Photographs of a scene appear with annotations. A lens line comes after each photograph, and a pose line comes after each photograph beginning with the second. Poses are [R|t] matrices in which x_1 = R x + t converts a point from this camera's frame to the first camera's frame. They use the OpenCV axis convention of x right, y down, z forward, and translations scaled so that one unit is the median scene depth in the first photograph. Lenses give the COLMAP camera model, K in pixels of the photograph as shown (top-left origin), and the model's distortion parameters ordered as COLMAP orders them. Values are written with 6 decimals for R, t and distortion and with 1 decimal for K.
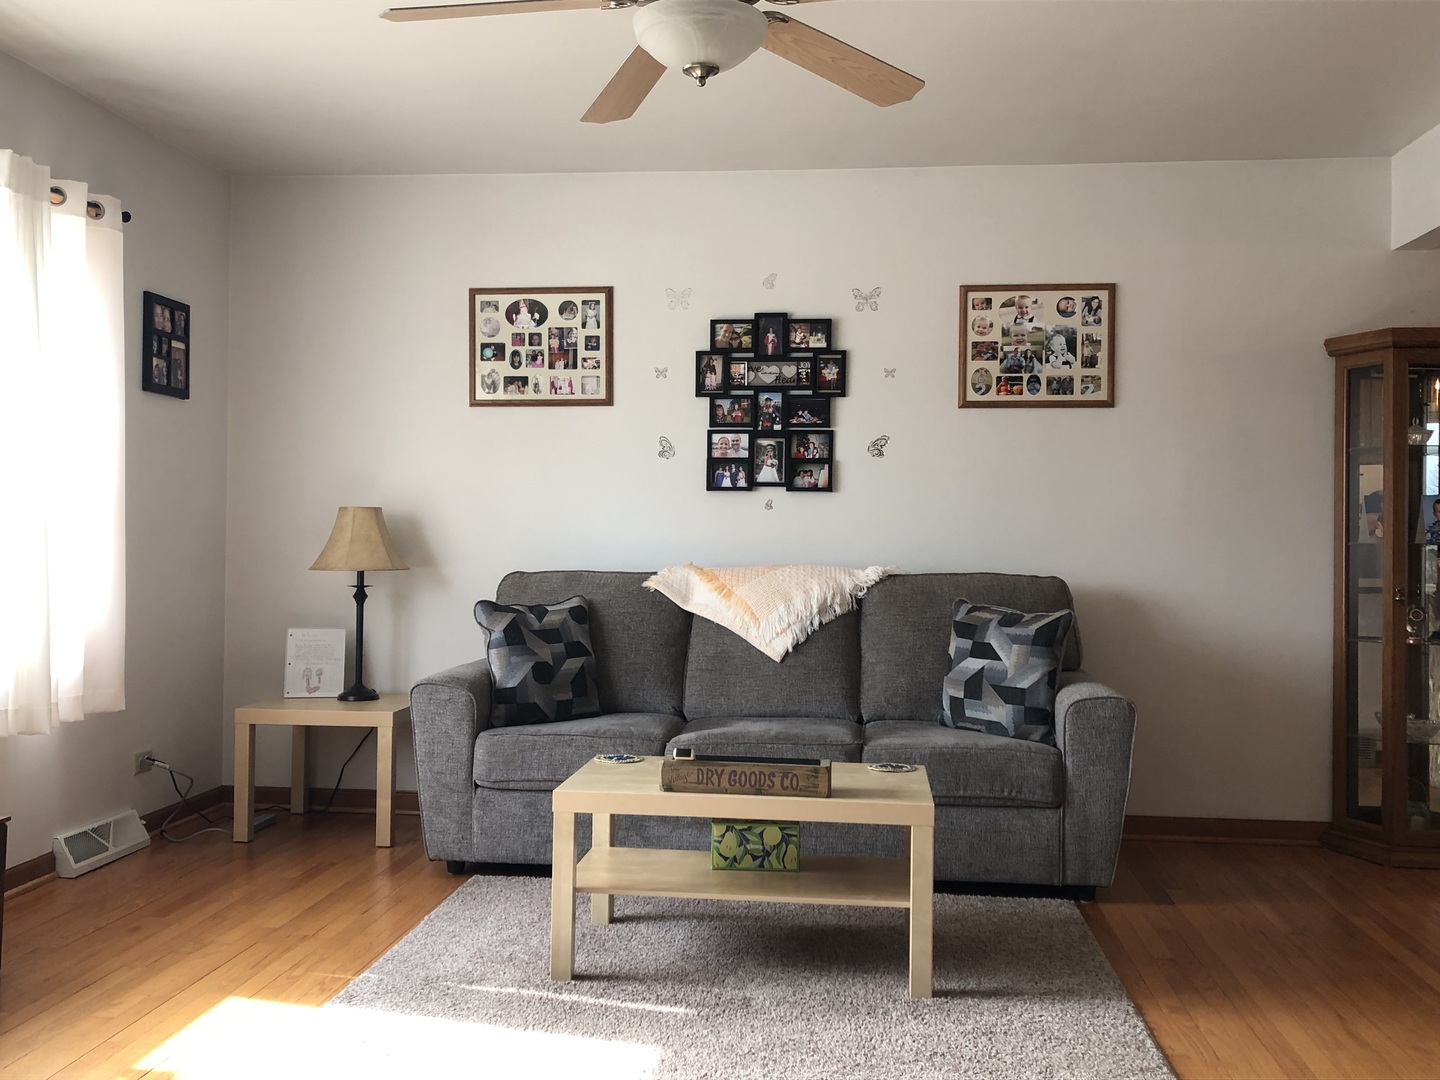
lens RADIAL K [[1417.6, 0, 705.0], [0, 1417.6, 522.4], [0, 0, 1]] dist [0.196433, -0.633544]
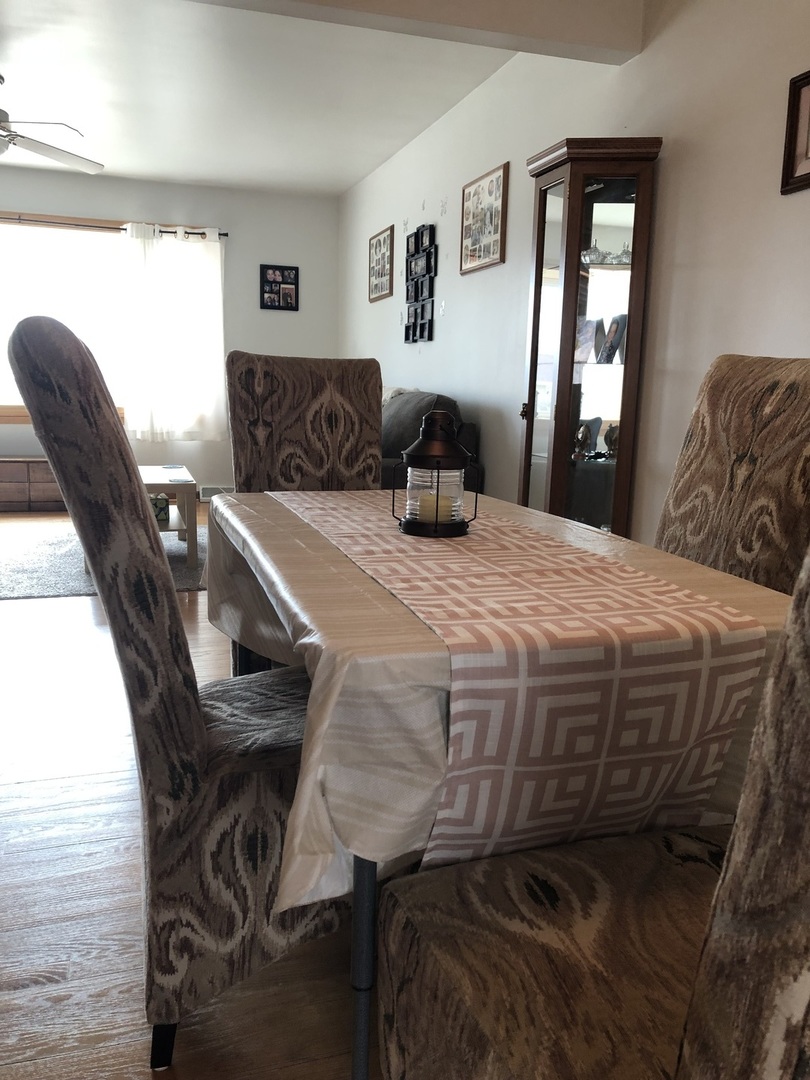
lens RADIAL K [[870.6, 0, 408.0], [0, 870.6, 548.1], [0, 0, 1]] dist [0.085841, -0.160907]
pose [[0.402961, 0.169026, -0.899473, 1.003855], [-0.011310, 0.983643, 0.179776, 0.030677], [0.915147, -0.062269, 0.398282, 0.590193]]
